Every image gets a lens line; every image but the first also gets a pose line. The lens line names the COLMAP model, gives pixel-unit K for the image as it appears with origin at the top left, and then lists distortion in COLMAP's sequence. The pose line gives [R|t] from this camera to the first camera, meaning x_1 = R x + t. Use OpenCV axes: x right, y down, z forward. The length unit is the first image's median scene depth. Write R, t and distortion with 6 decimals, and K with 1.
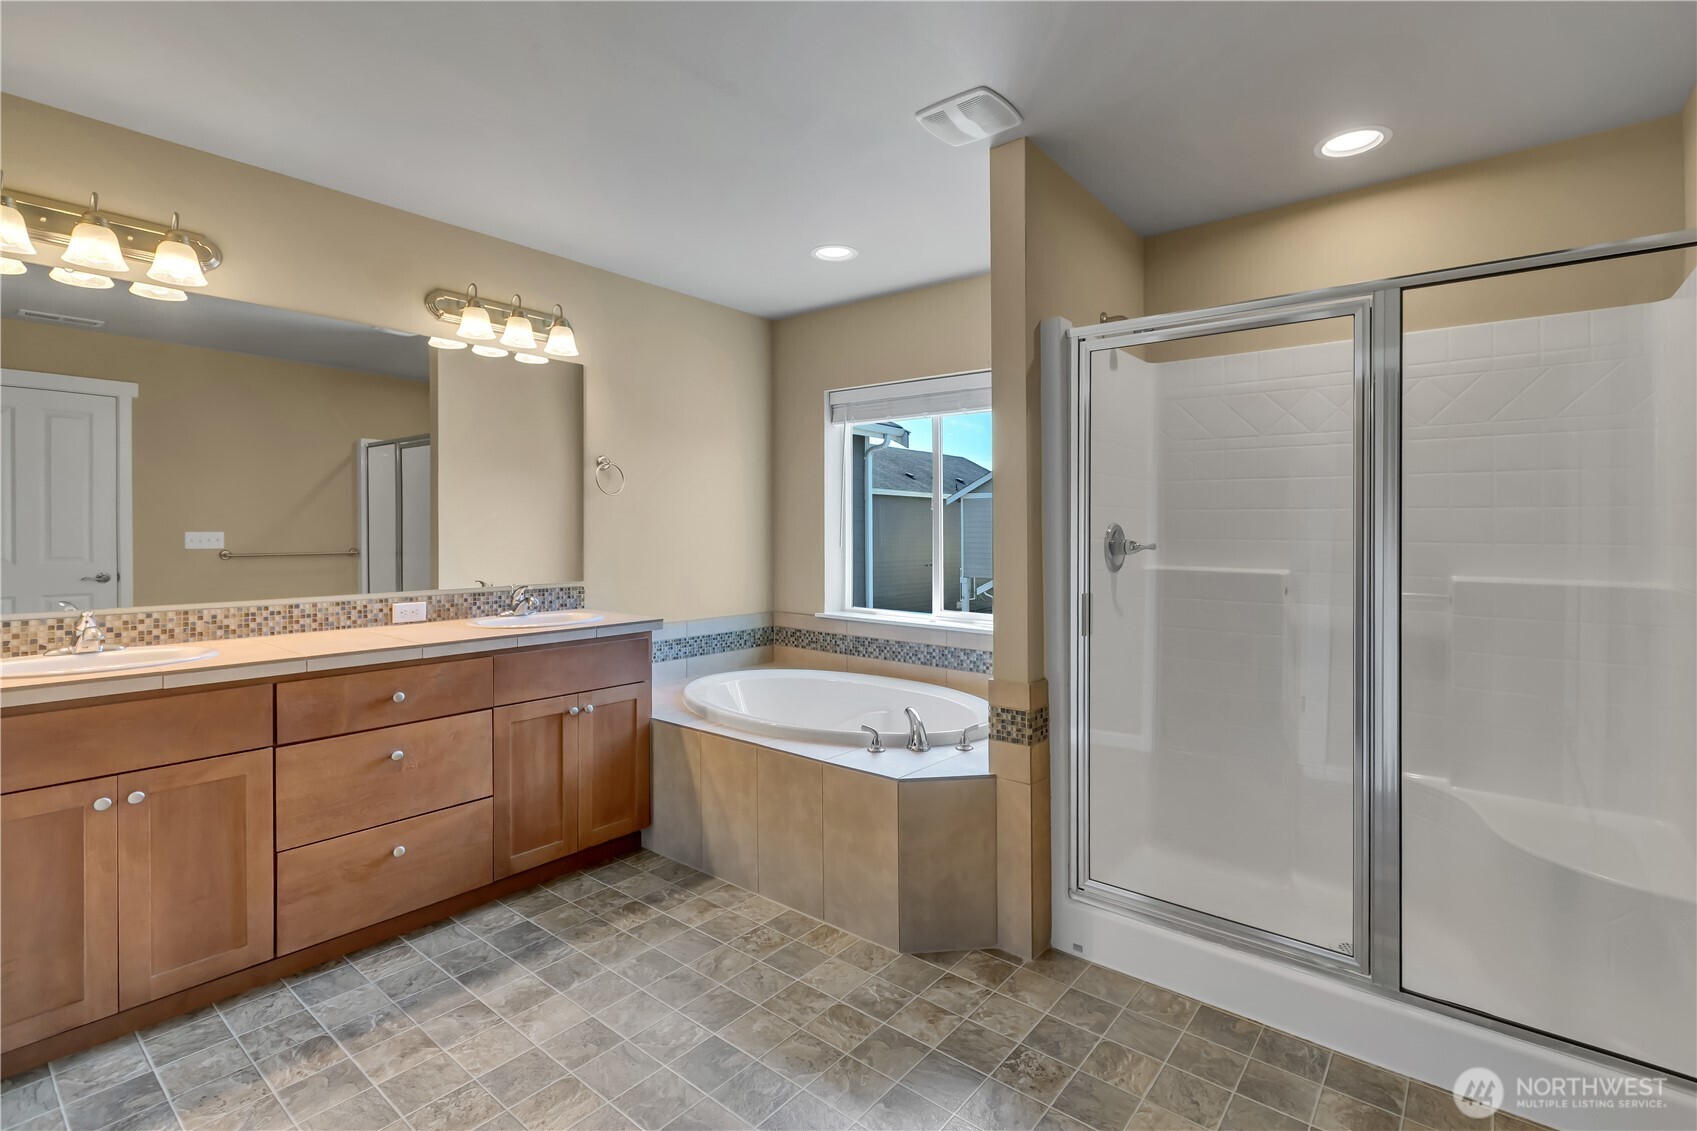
lens RADIAL K [[775.4, 0, 846.6], [0, 775.4, 534.9], [0, 0, 1]] dist [-0.003930, -0.001528]
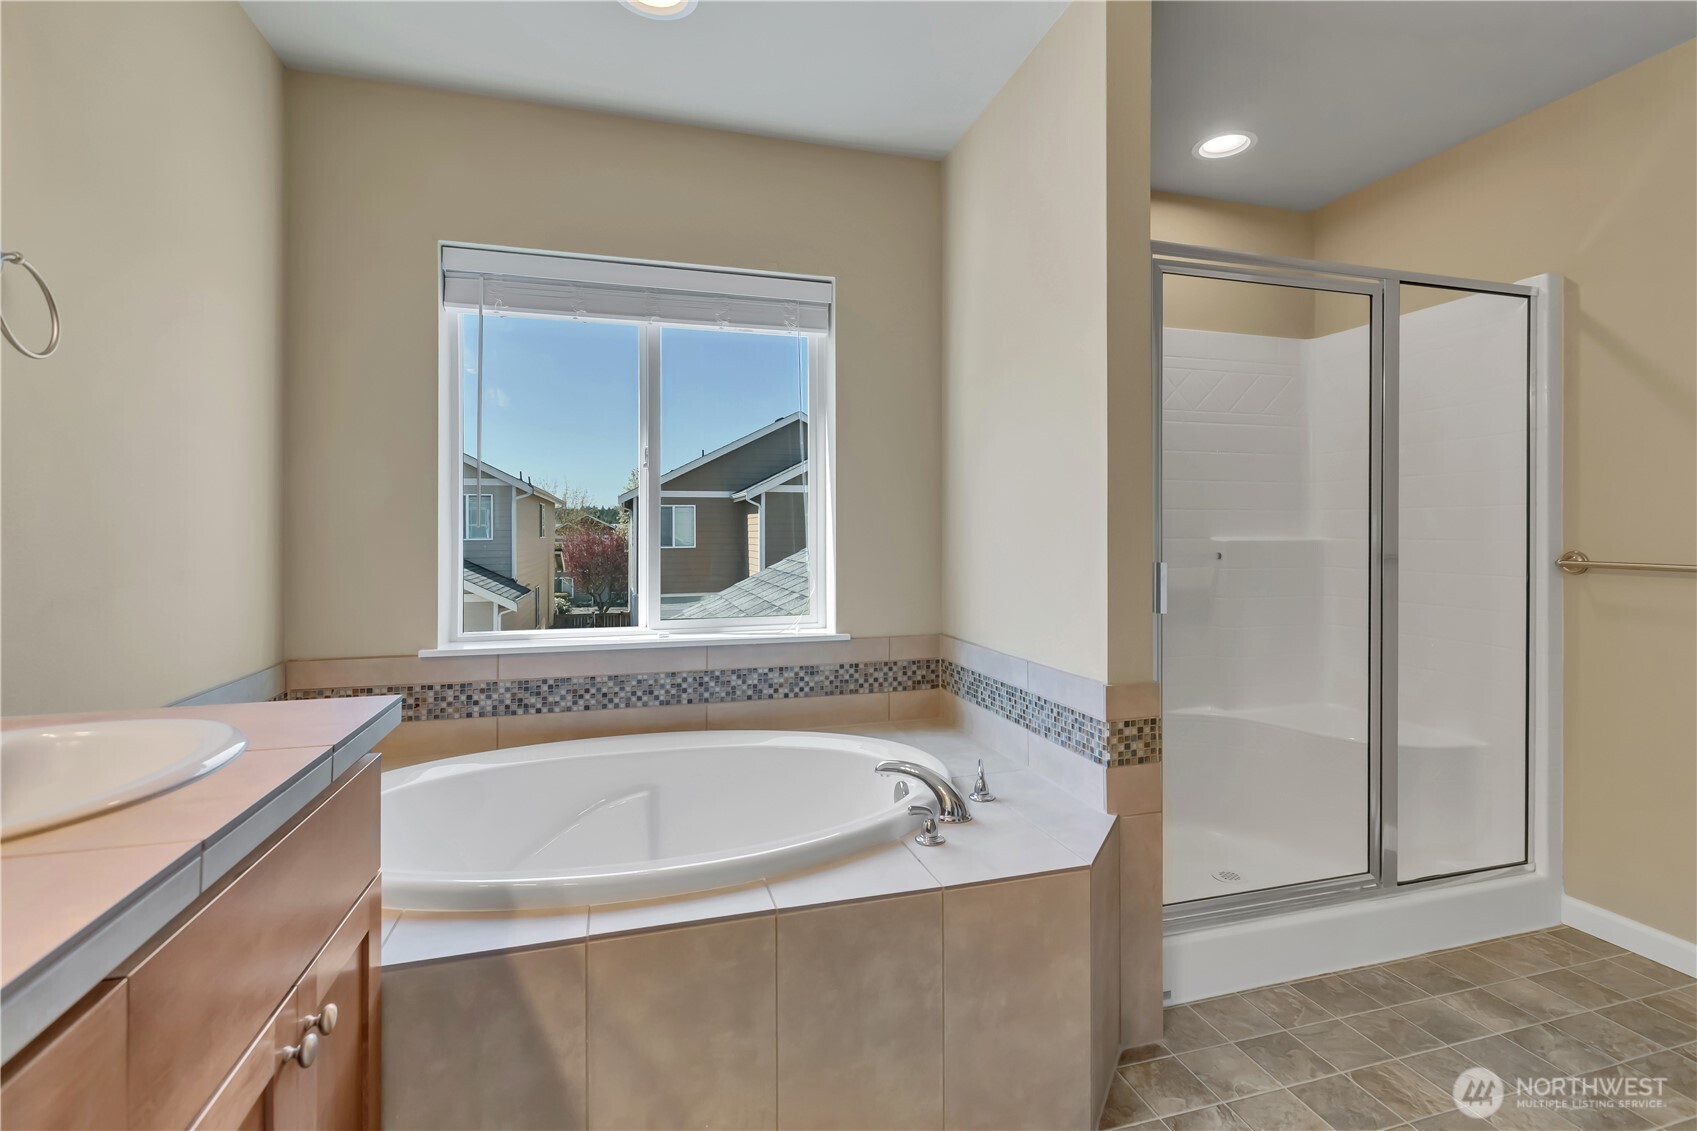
lens RADIAL K [[796.8, 0, 865.2], [0, 796.8, 530.4], [0, 0, 1]] dist [-0.000574, -0.002676]
pose [[0.564797, -0.005291, 0.825213, -0.369086], [0.011828, 0.999929, -0.001684, 0.025487], [-0.825145, 0.010712, 0.564819, 0.502311]]
